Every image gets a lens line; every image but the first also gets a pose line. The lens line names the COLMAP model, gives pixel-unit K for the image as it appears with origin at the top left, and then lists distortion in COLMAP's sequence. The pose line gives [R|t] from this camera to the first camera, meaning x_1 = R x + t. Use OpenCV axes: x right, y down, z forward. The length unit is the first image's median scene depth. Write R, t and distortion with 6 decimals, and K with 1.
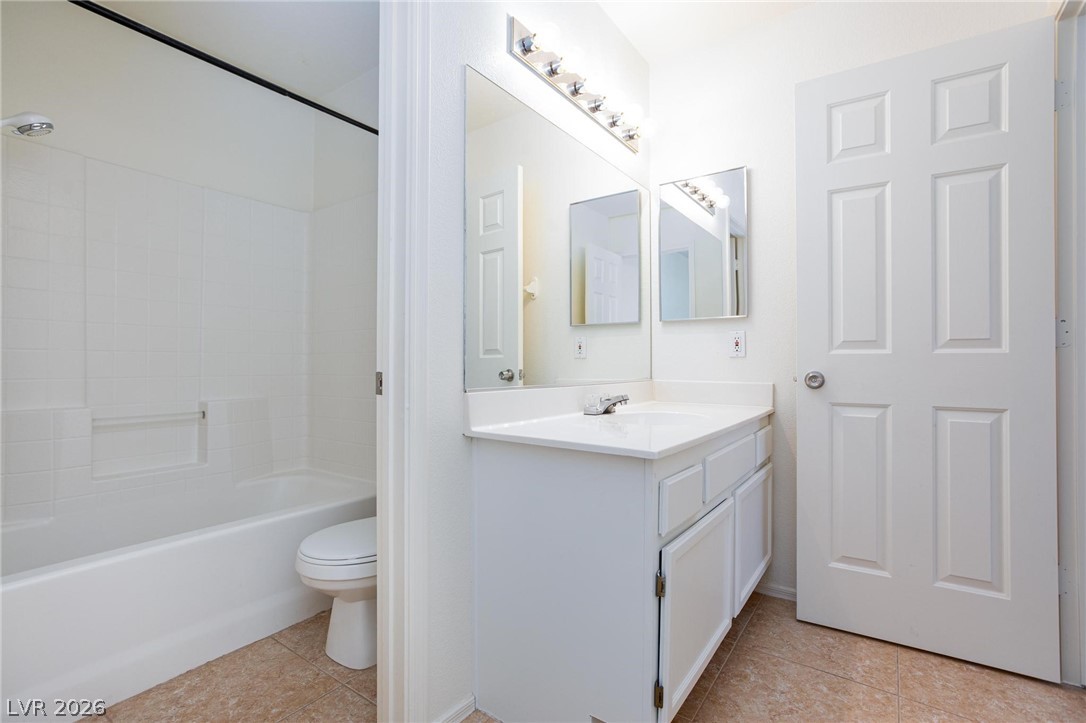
lens RADIAL K [[499.8, 0, 546.1], [0, 499.8, 360.7], [0, 0, 1]] dist [-0.001594, 0.000996]
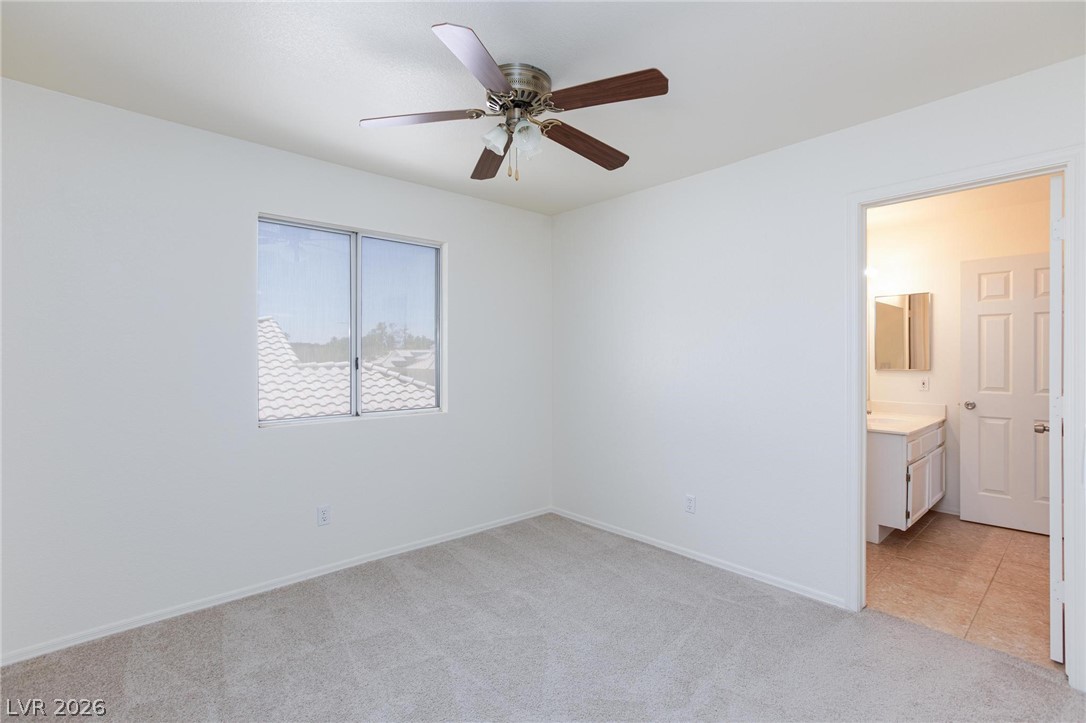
lens RADIAL K [[499.8, 0, 537.5], [0, 499.8, 360.2], [0, 0, 1]] dist [-0.001594, 0.000996]
pose [[0.975054, 0.003816, -0.221937, -0.784249], [-0.002965, 0.999987, 0.004166, -0.156127], [0.221950, -0.003404, 0.975052, -1.474636]]
